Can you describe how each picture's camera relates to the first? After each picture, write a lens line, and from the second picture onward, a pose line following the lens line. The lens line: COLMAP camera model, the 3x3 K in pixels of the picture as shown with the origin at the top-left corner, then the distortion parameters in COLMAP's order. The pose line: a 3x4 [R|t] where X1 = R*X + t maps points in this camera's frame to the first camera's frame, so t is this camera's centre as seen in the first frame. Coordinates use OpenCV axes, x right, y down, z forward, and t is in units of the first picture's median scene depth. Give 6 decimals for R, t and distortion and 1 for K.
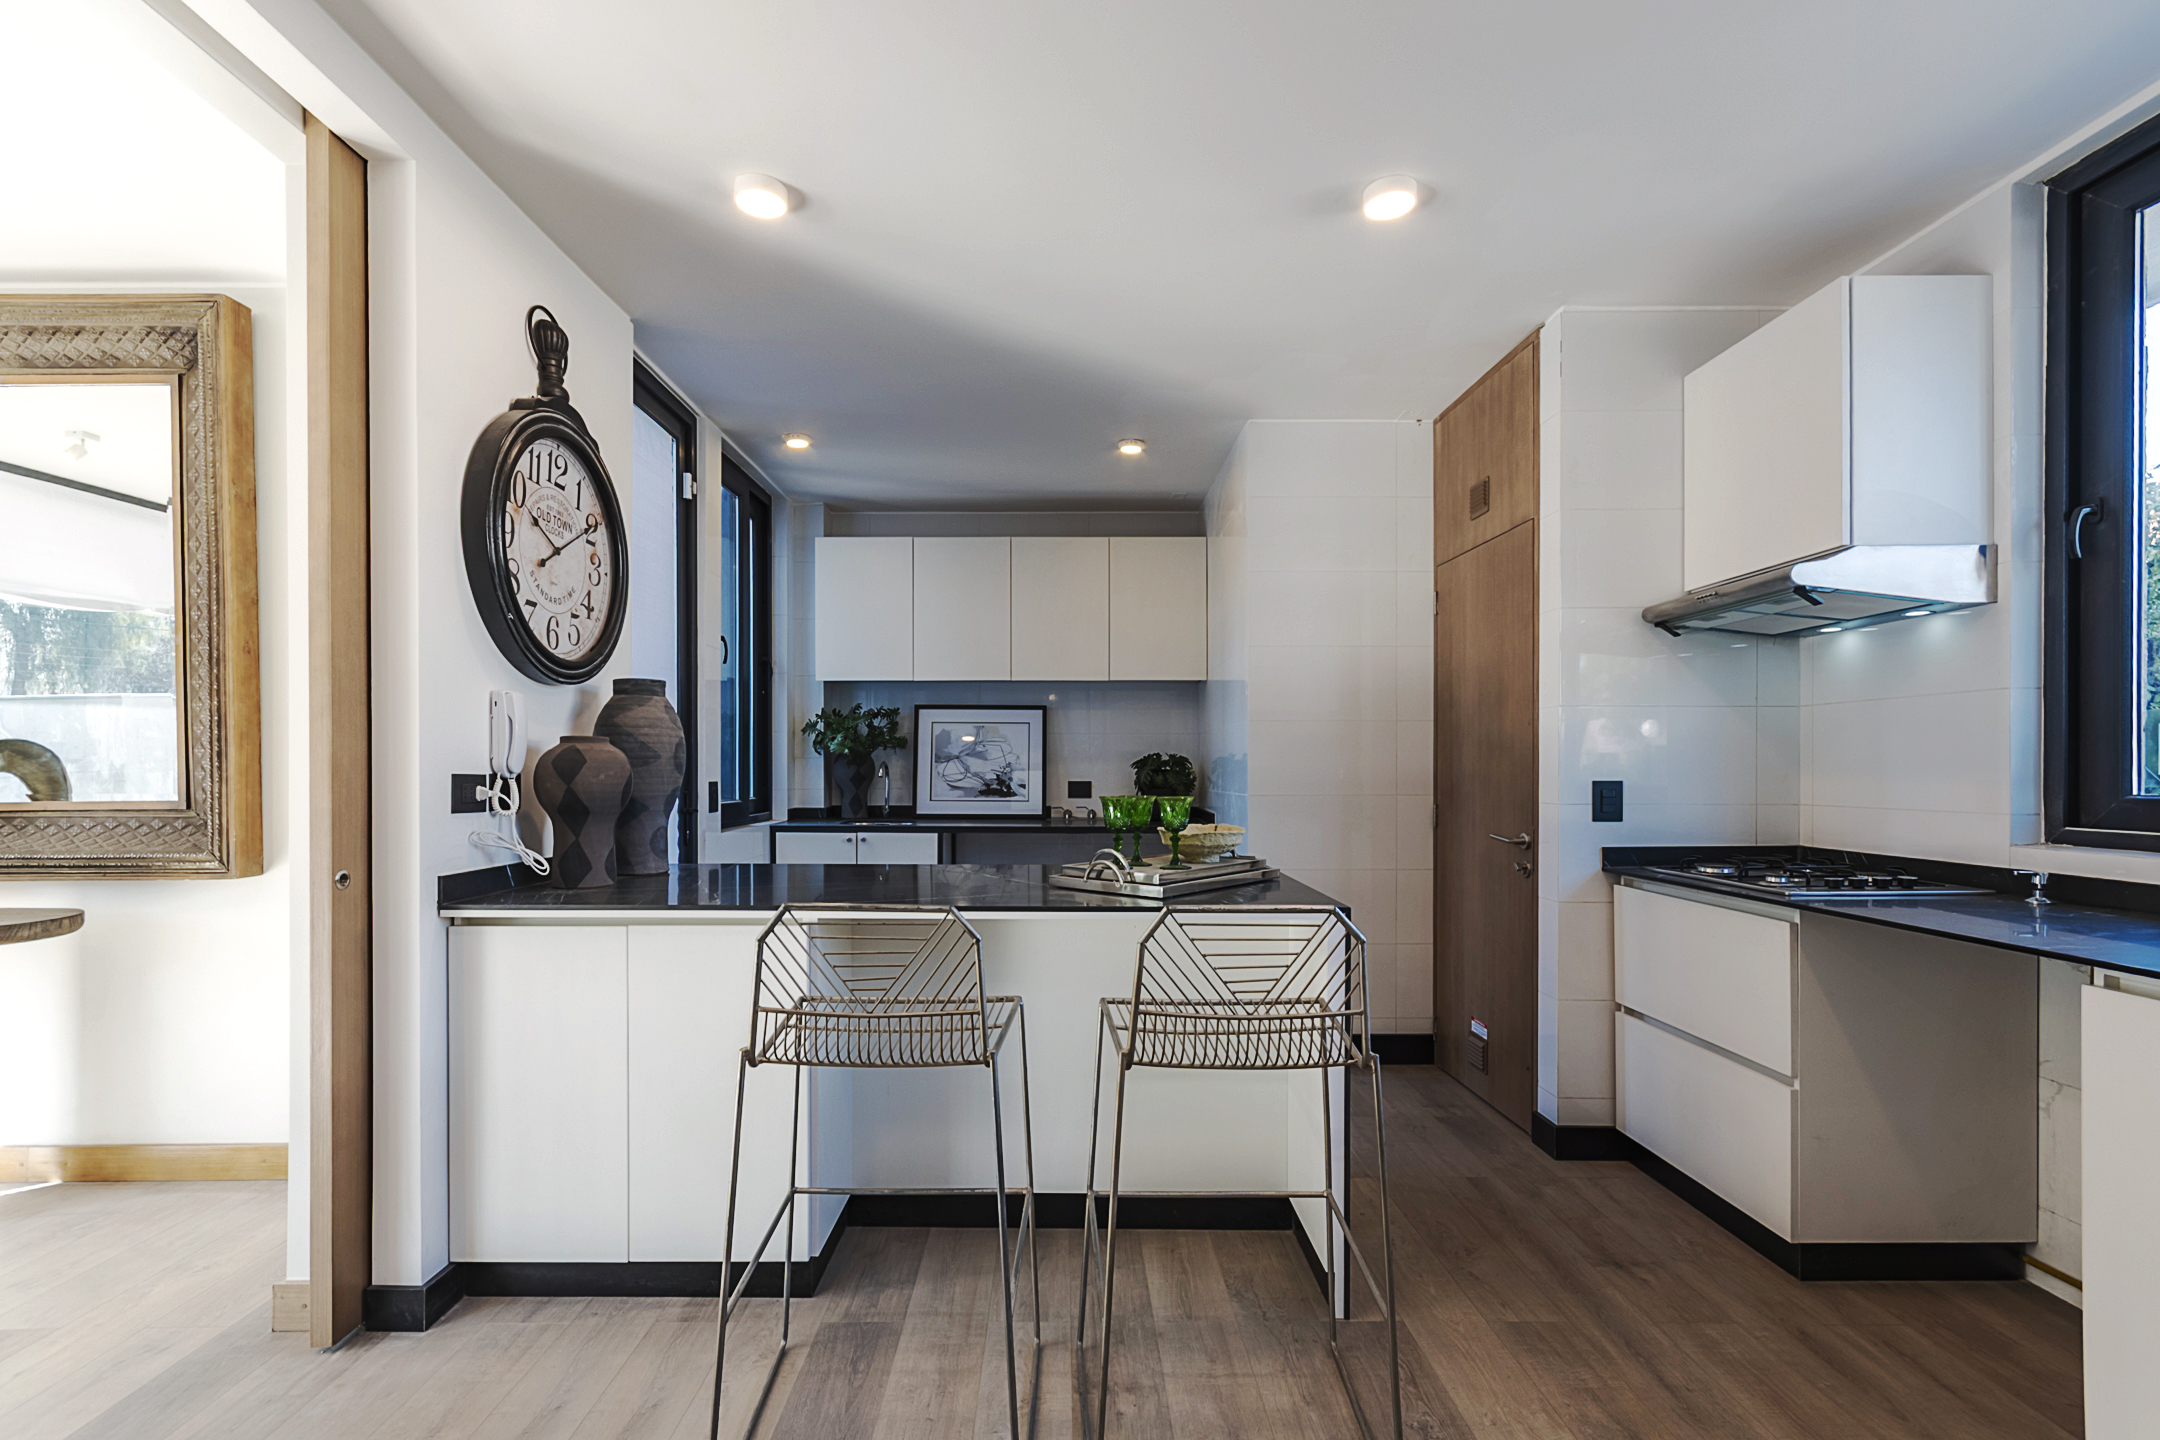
lens RADIAL K [[963.3, 0, 1061.8], [0, 963.3, 739.6], [0, 0, 1]] dist [0.003723, 0.000759]
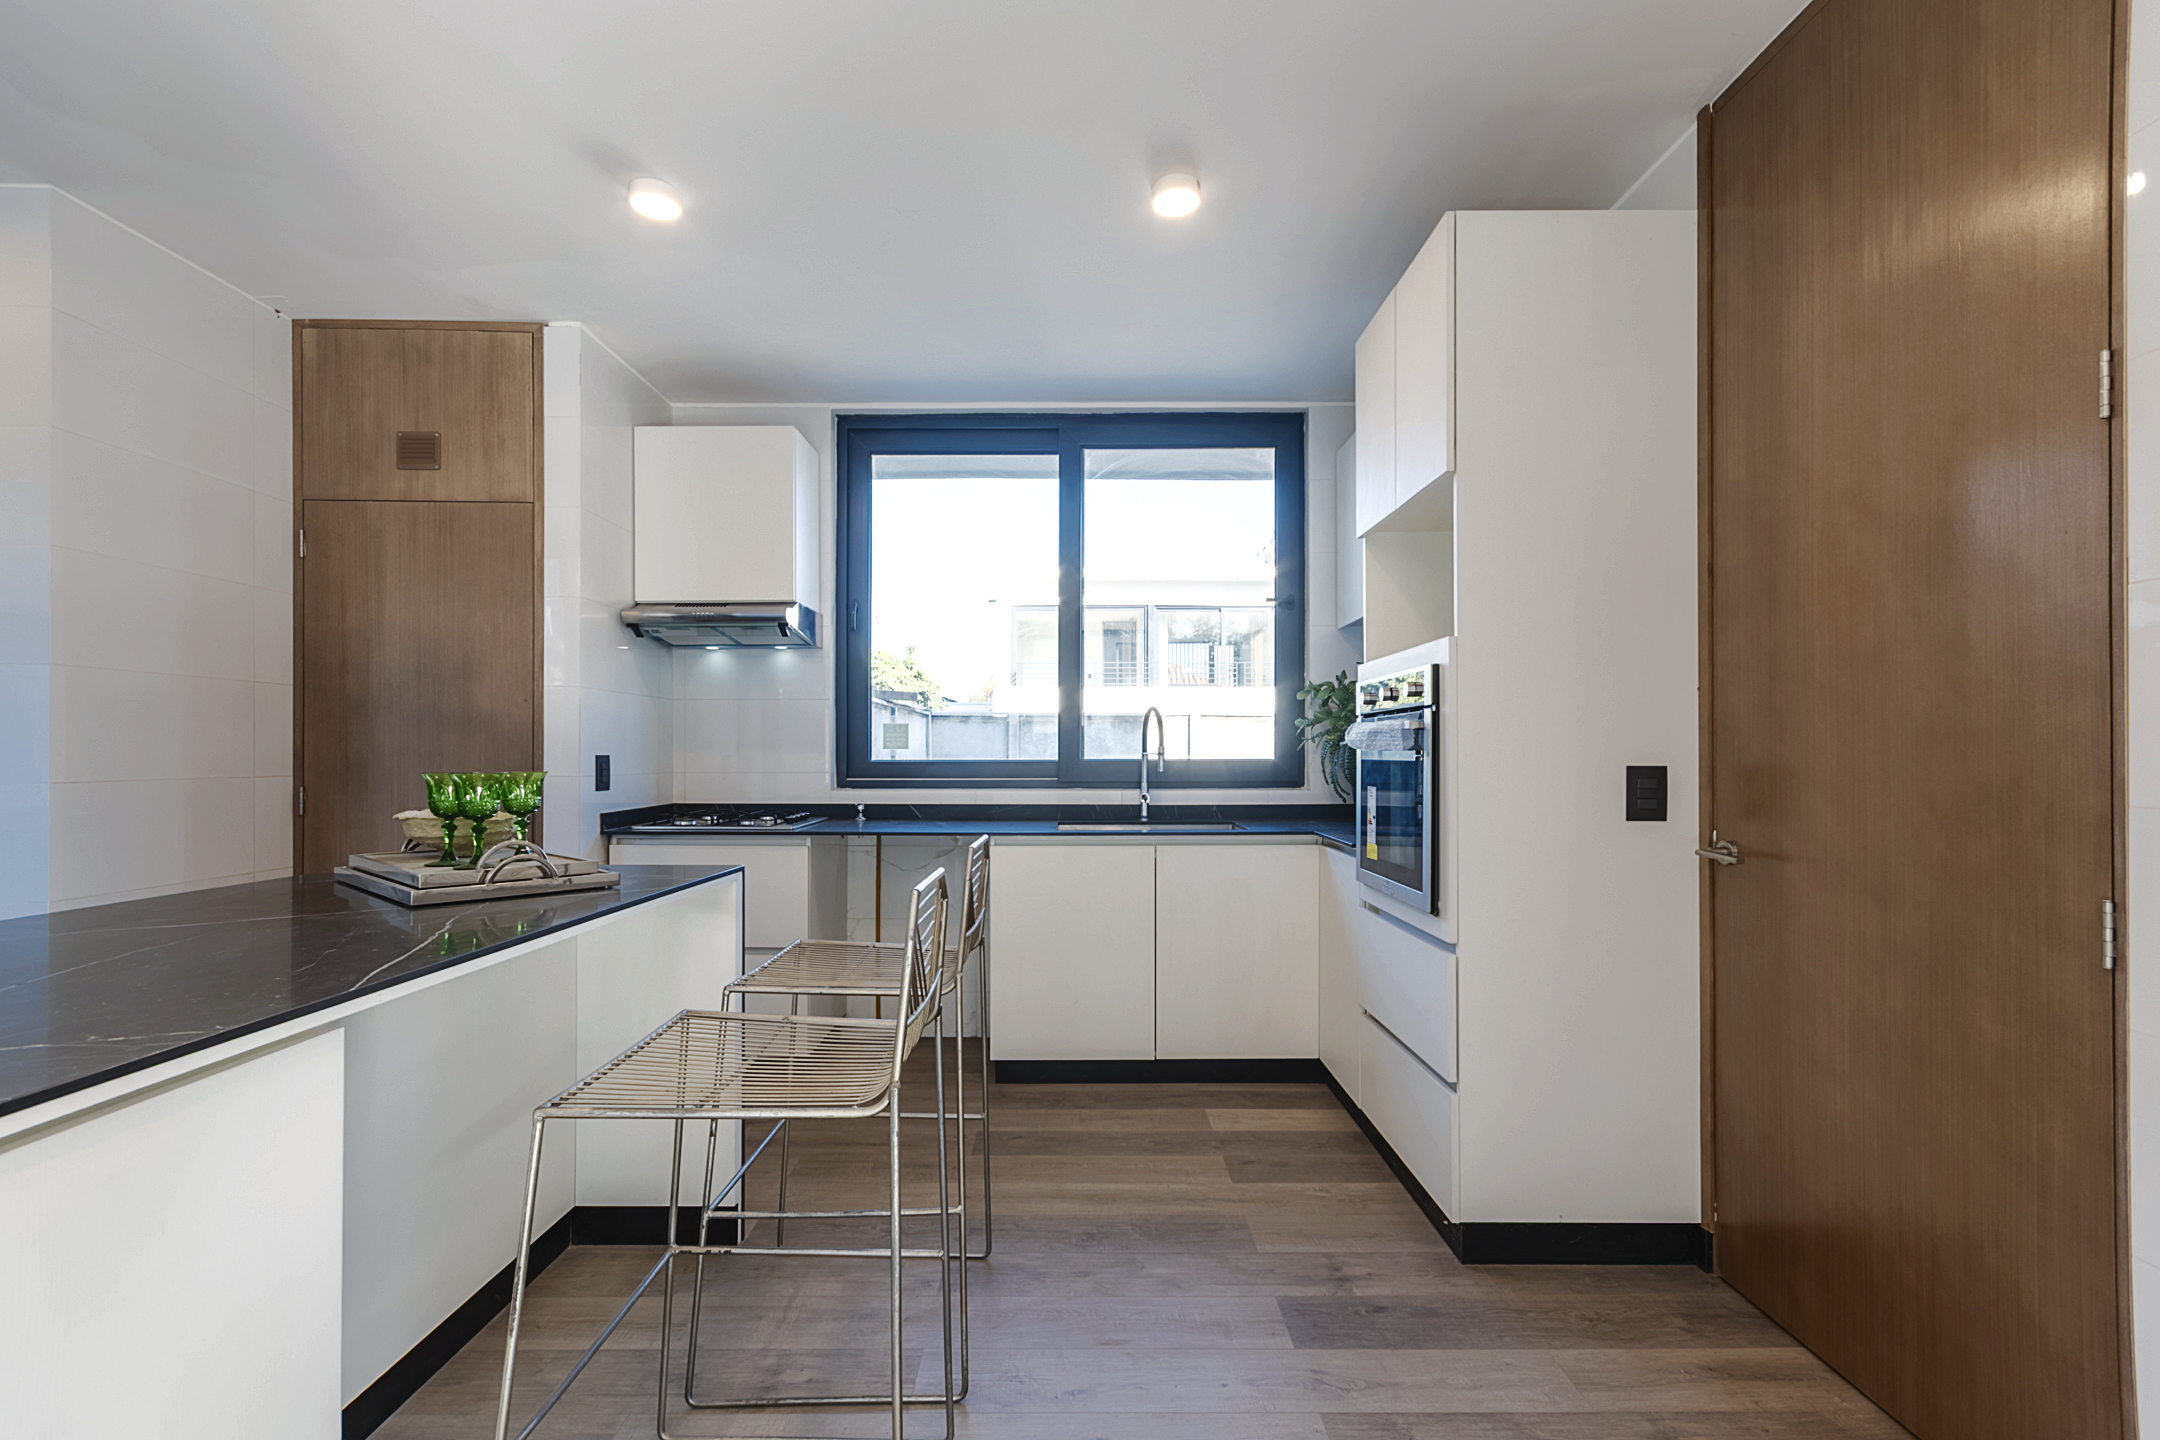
lens RADIAL K [[982.2, 0, 1024.0], [0, 982.2, 725.2], [0, 0, 1]] dist [-0.001745, -0.000662]
pose [[0.046763, 0.028576, 0.998497, -0.578410], [-0.030775, 0.999157, -0.027154, 0.024374], [-0.998432, -0.029459, 0.047604, 0.450660]]
